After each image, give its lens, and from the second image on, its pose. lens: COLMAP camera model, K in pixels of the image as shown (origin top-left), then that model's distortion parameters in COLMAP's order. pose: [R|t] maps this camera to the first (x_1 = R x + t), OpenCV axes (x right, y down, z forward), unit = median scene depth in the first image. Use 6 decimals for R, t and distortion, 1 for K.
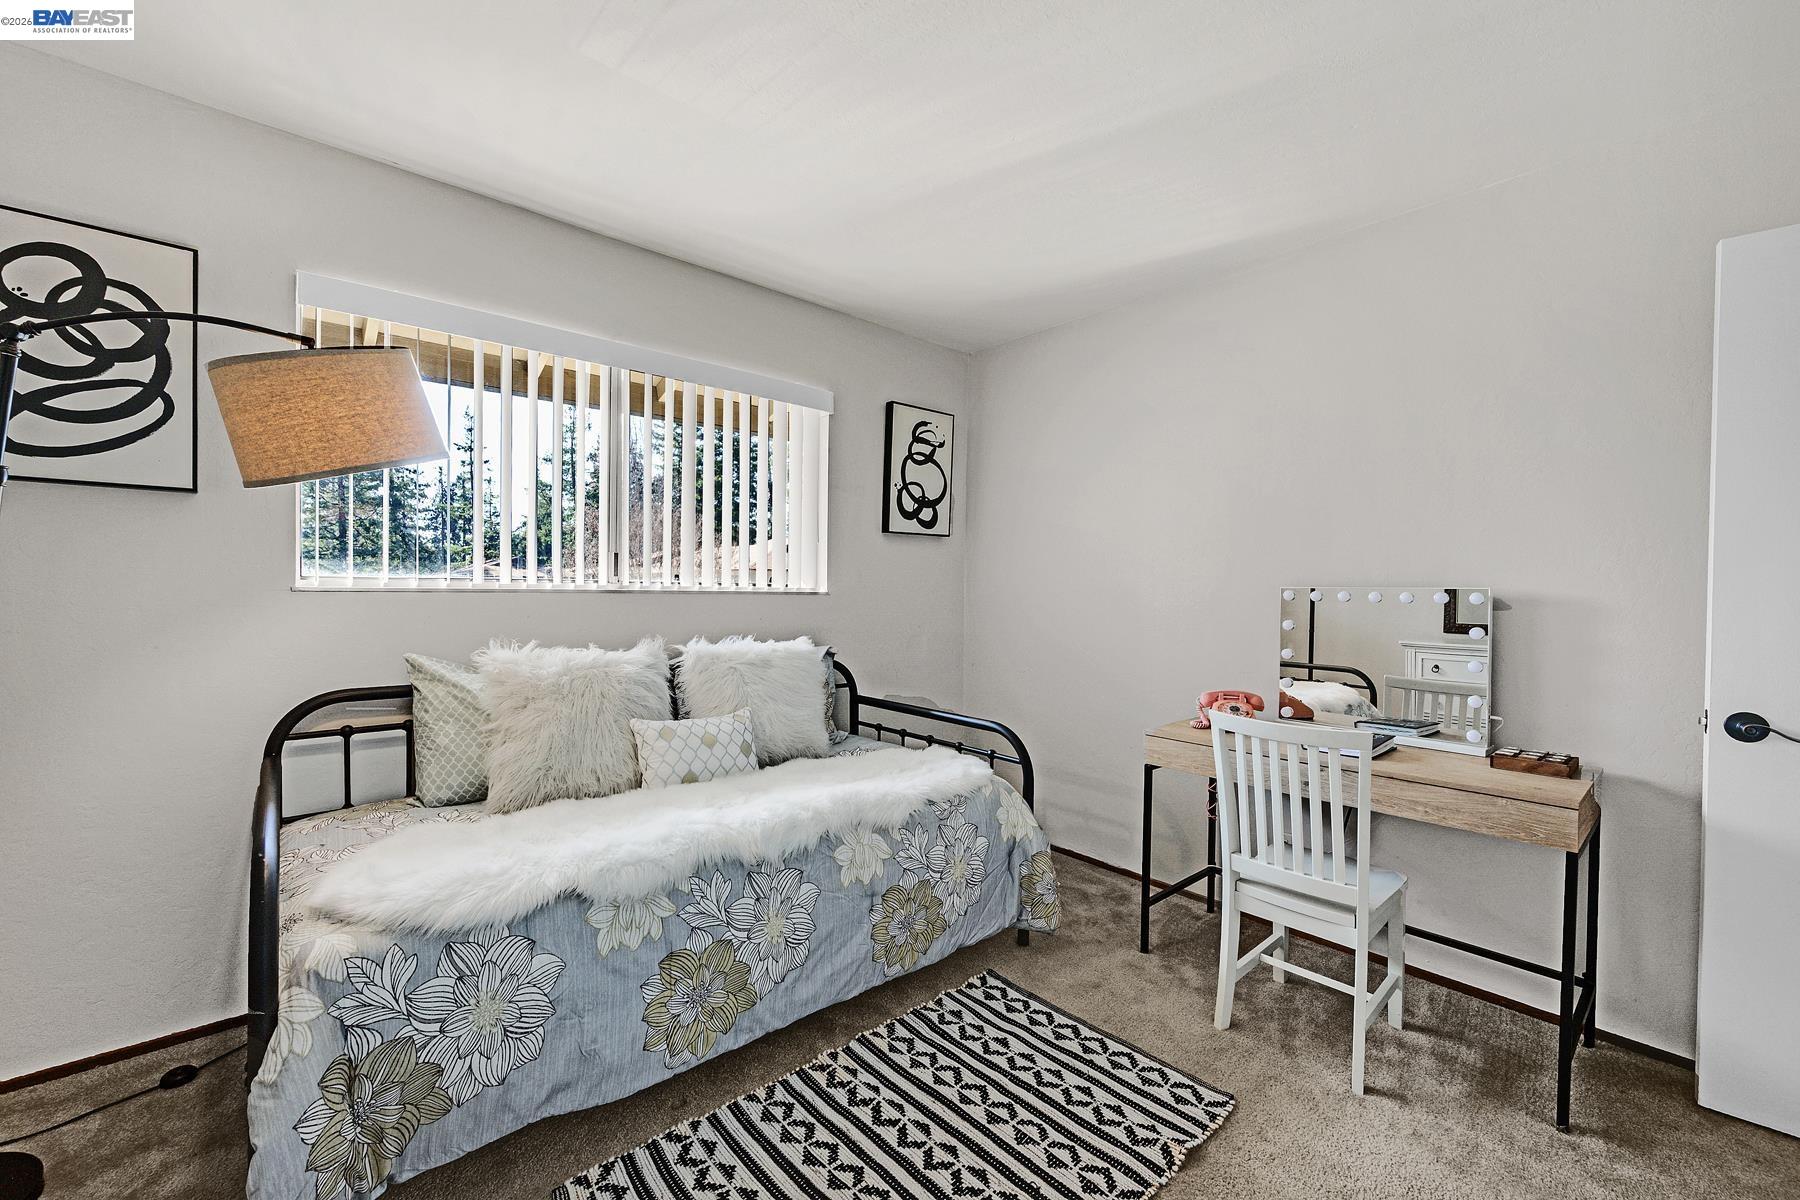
lens RADIAL K [[723.7, 0, 892.3], [0, 723.7, 586.5], [0, 0, 1]] dist [-0.003500, -0.000643]
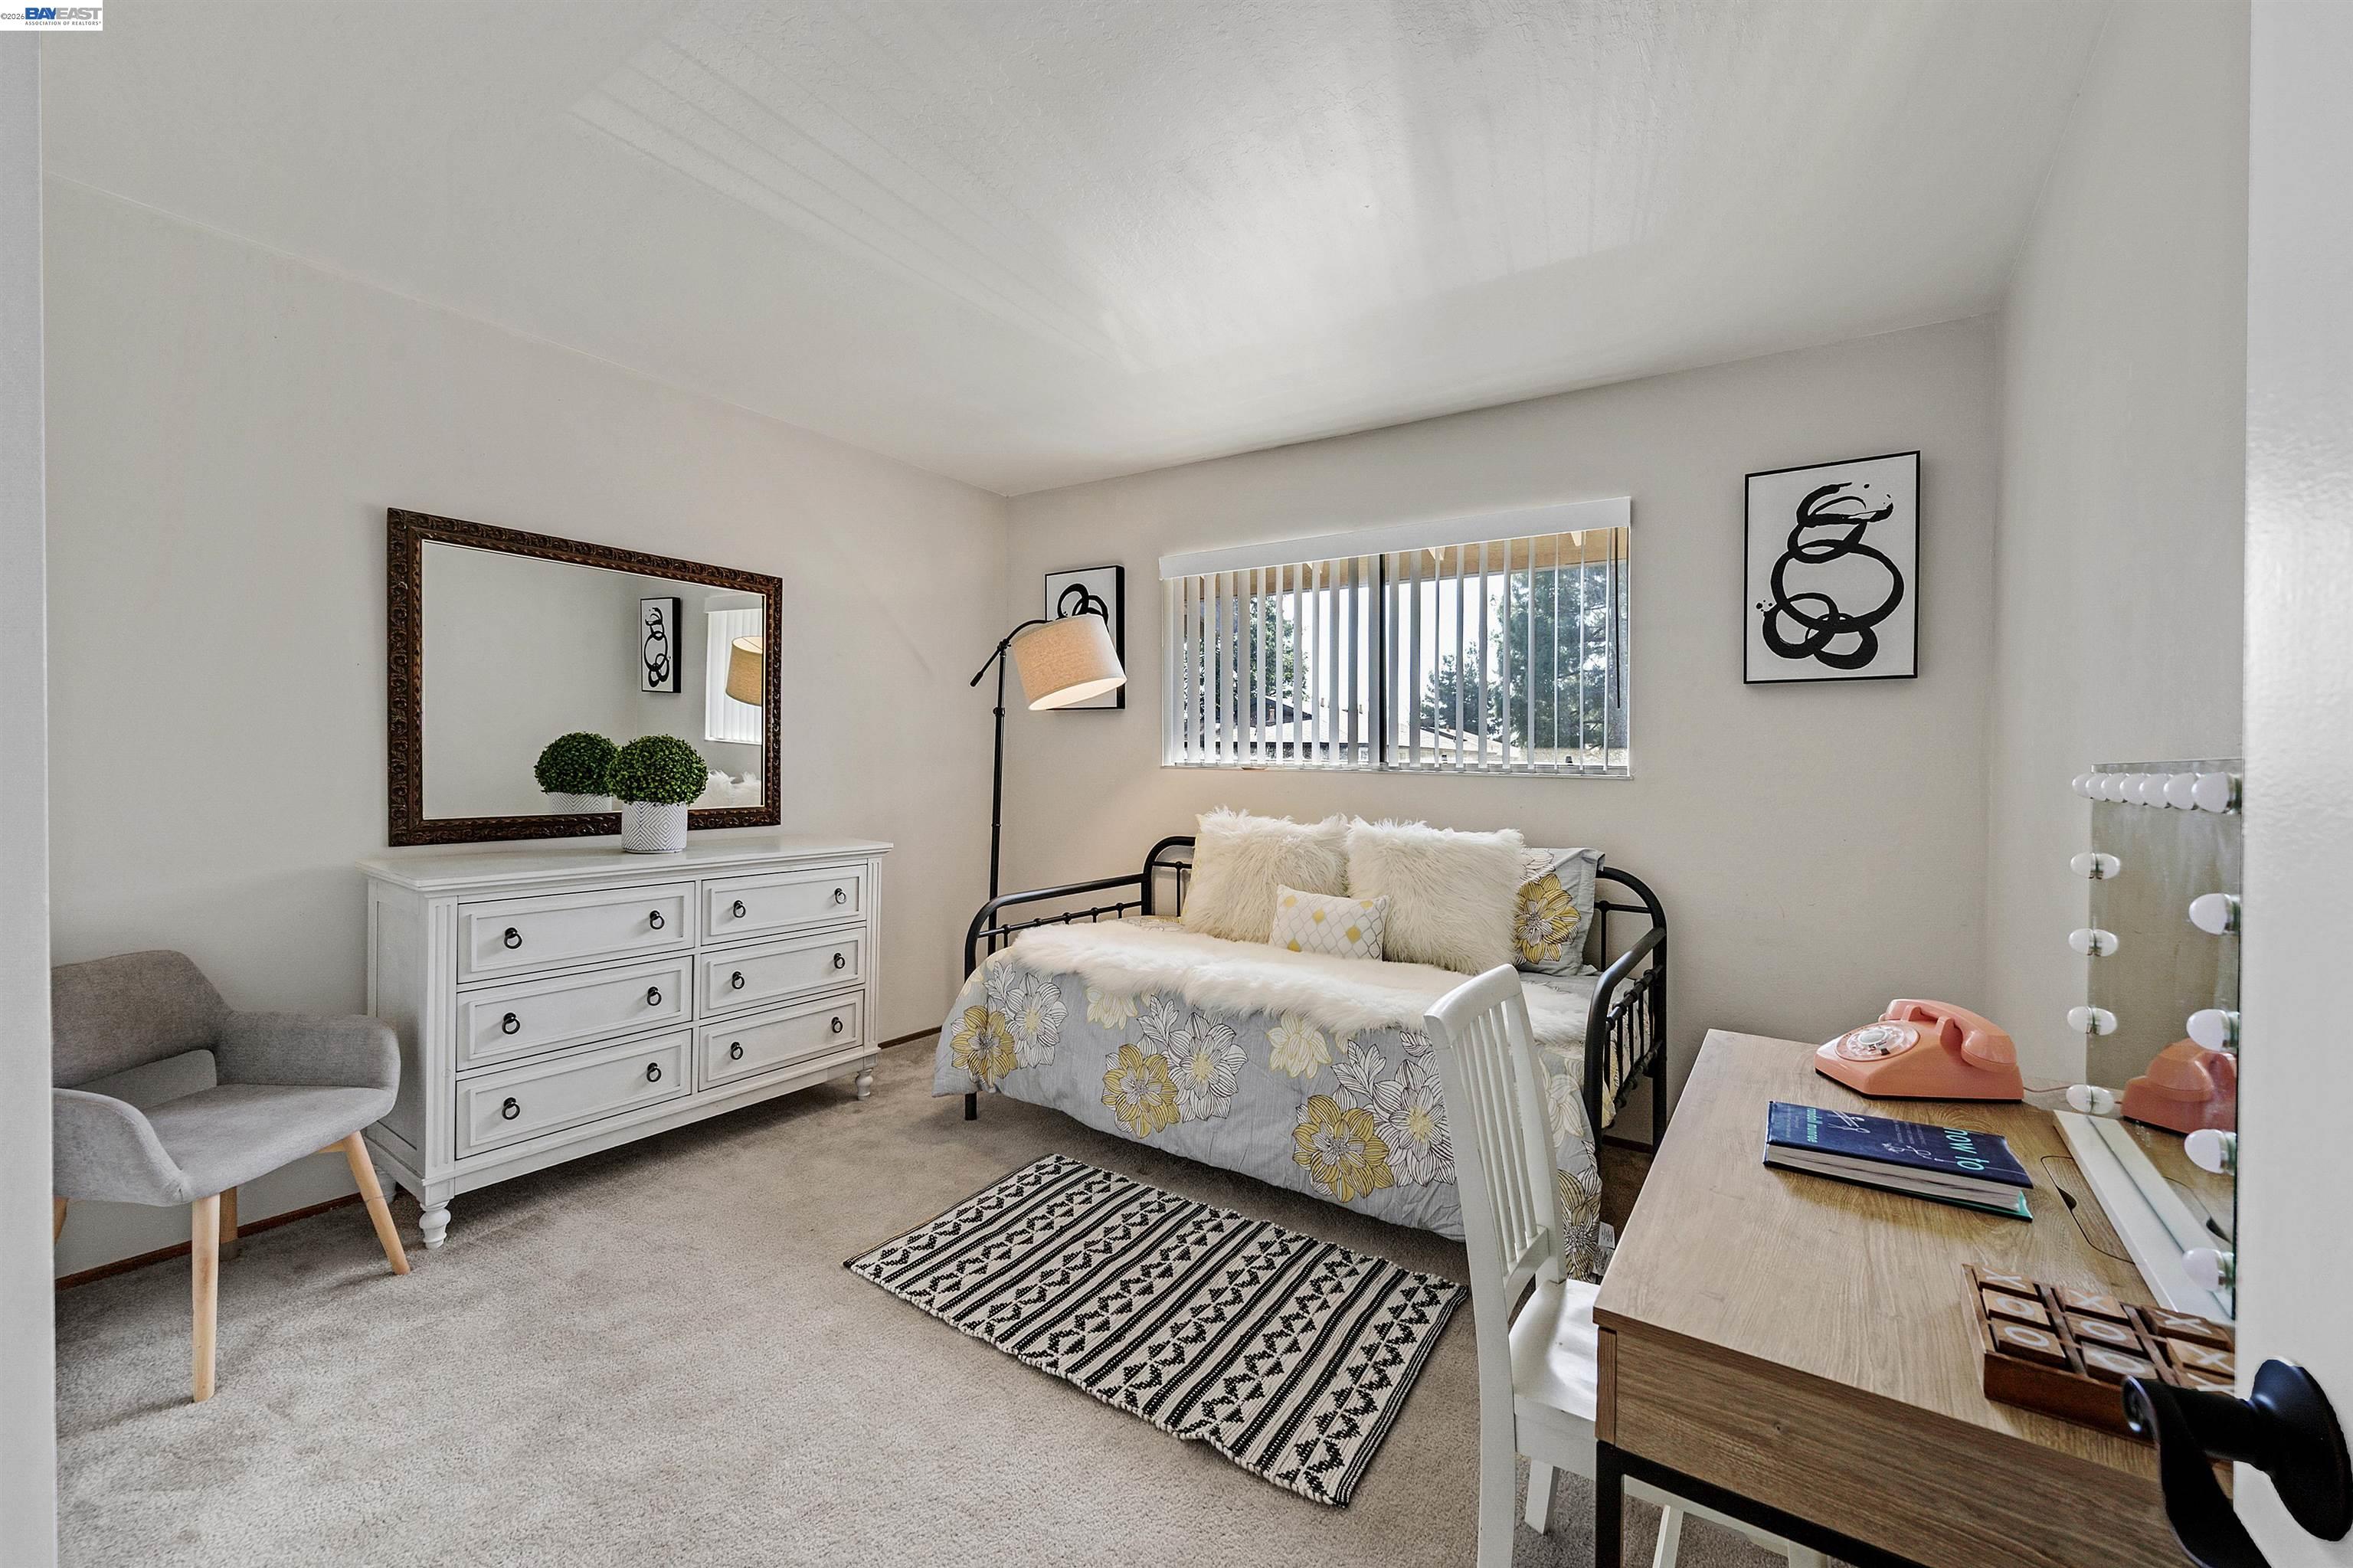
lens RADIAL K [[946.1, 0, 1181.6], [0, 946.1, 762.1], [0, 0, 1]] dist [-0.003500, -0.000643]
pose [[0.262695, -0.002978, -0.964874, 1.044373], [-0.008404, 0.999950, -0.005374, 0.004380], [0.964842, 0.009520, 0.262657, 0.488215]]
